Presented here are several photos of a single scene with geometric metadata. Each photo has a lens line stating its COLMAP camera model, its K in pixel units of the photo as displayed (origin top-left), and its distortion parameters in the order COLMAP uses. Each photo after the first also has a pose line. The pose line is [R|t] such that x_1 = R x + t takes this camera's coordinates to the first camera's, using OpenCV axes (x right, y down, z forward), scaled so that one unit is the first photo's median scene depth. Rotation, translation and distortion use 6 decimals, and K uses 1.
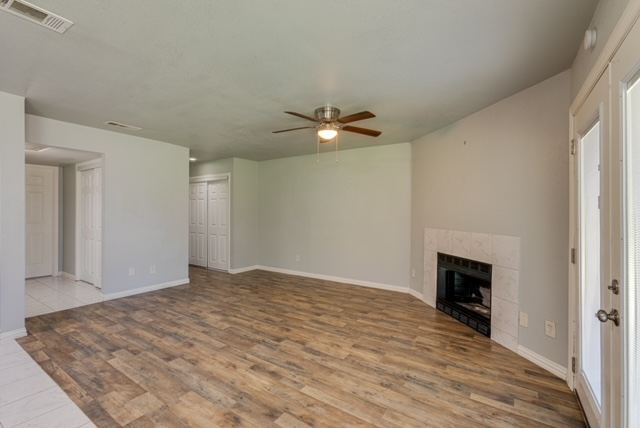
lens RADIAL K [[288.9, 0, 320.0], [0, 288.9, 214.0], [0, 0, 1]] dist [-0.012223, 0.013371]
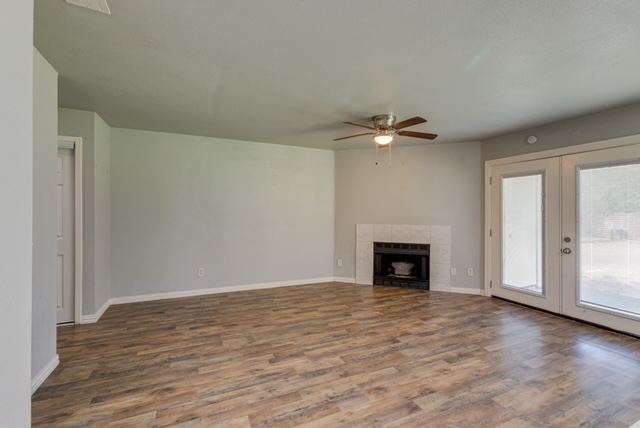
lens RADIAL K [[285.1, 0, 320.0], [0, 285.1, 214.0], [0, 0, 1]] dist [0.001251, 0.000631]
pose [[0.518725, -0.009290, 0.854890, -1.047902], [0.003696, 0.999956, 0.008624, -0.009069], [-0.854933, -0.001314, 0.518737, 0.671800]]
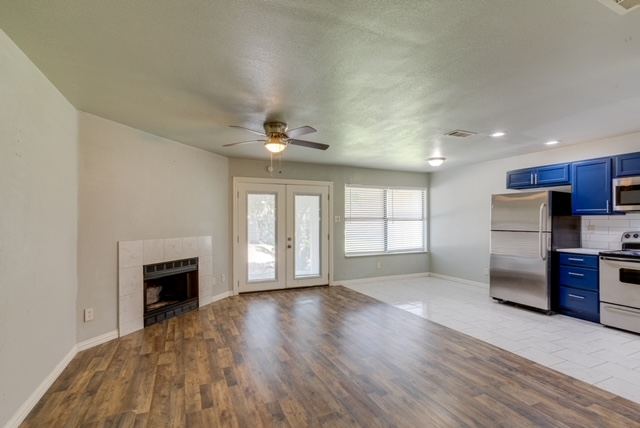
lens RADIAL K [[299.4, 0, 315.6], [0, 299.4, 220.6], [0, 0, 1]] dist [0.016918, 0.001034]
pose [[-0.848179, -0.006336, 0.529672, -0.691442], [-0.004256, 0.999978, 0.005148, -0.018726], [-0.529693, 0.002112, -0.848187, 1.907683]]
